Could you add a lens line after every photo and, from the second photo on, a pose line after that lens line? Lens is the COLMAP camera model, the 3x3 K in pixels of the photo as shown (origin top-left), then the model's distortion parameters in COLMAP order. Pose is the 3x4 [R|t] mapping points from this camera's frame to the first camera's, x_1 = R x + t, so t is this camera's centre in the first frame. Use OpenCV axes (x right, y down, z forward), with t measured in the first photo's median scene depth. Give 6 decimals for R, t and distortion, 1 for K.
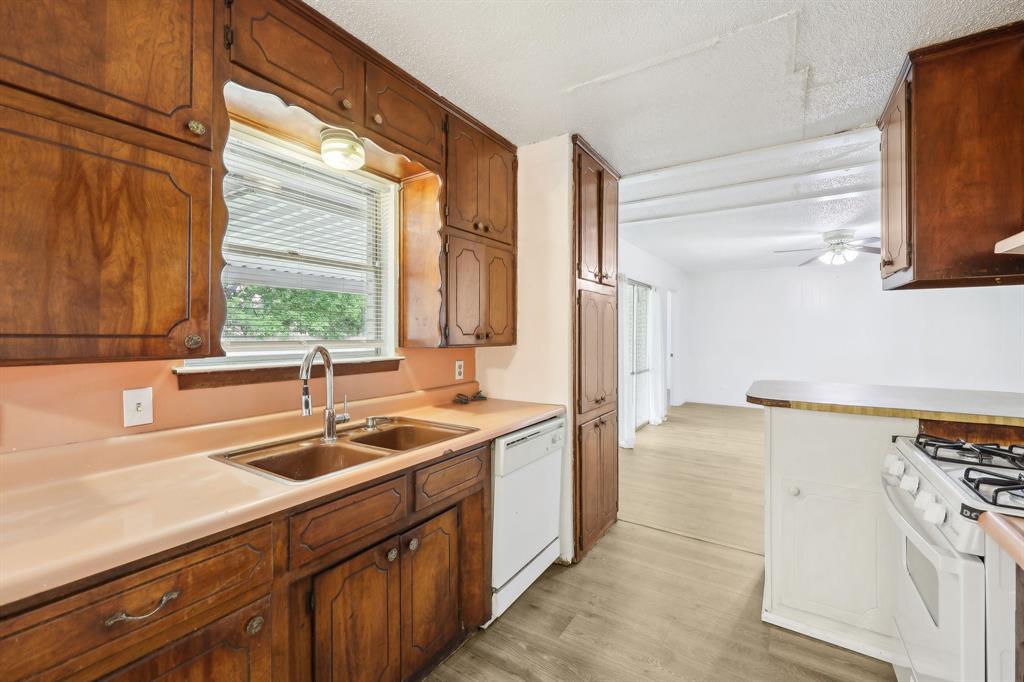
lens RADIAL K [[417.2, 0, 519.1], [0, 417.2, 338.0], [0, 0, 1]] dist [-0.000015, 0.001618]
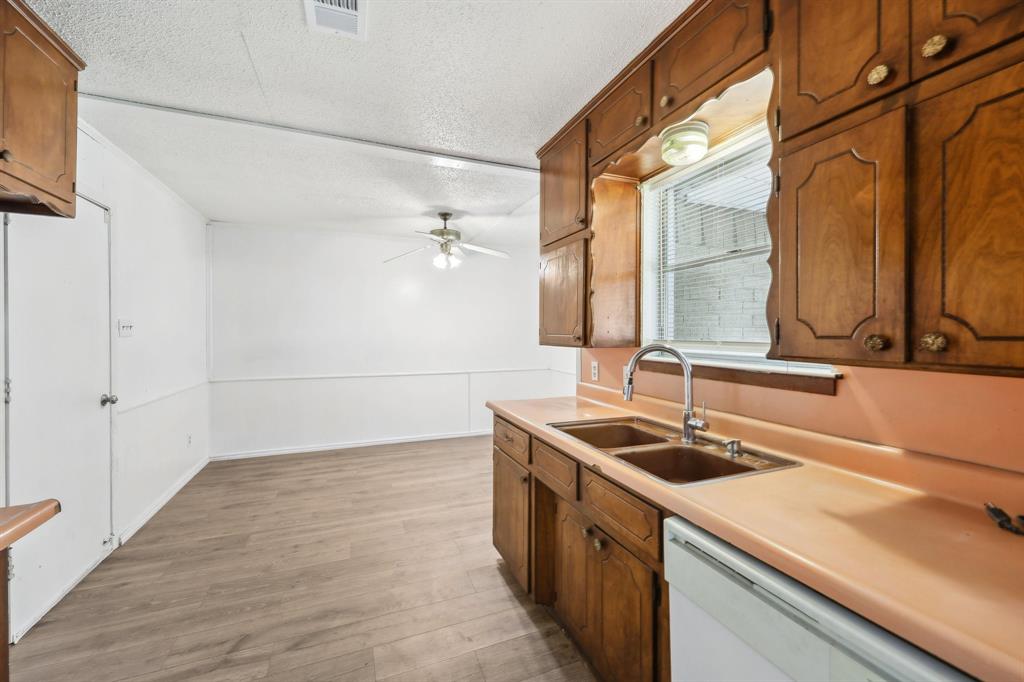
lens RADIAL K [[417.2, 0, 513.2], [0, 417.2, 334.1], [0, 0, 1]] dist [-0.000015, 0.001618]
pose [[-0.589486, 0.003714, -0.807770, 0.485931], [-0.008012, 0.999913, 0.010445, -0.014000], [0.807739, 0.012629, -0.589405, 1.023761]]
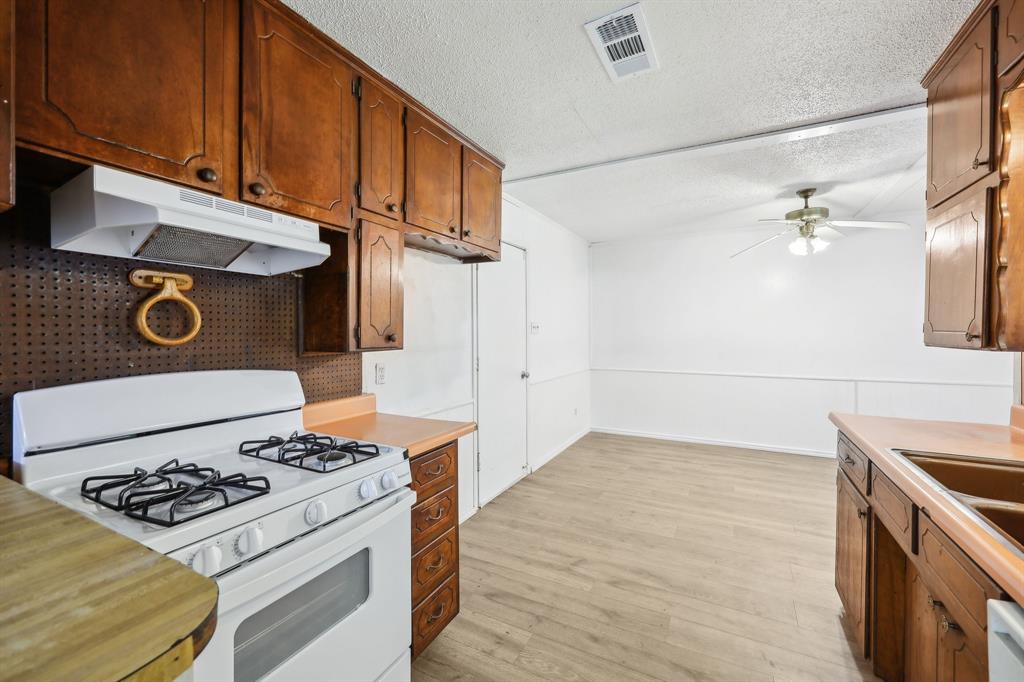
lens RADIAL K [[417.2, 0, 513.7], [0, 417.2, 337.7], [0, 0, 1]] dist [-0.000015, 0.001618]
pose [[-0.997210, 0.005191, -0.074470, 0.387155], [0.003277, 0.999662, 0.025804, -0.013477], [0.074578, 0.025488, -0.996889, 1.191091]]
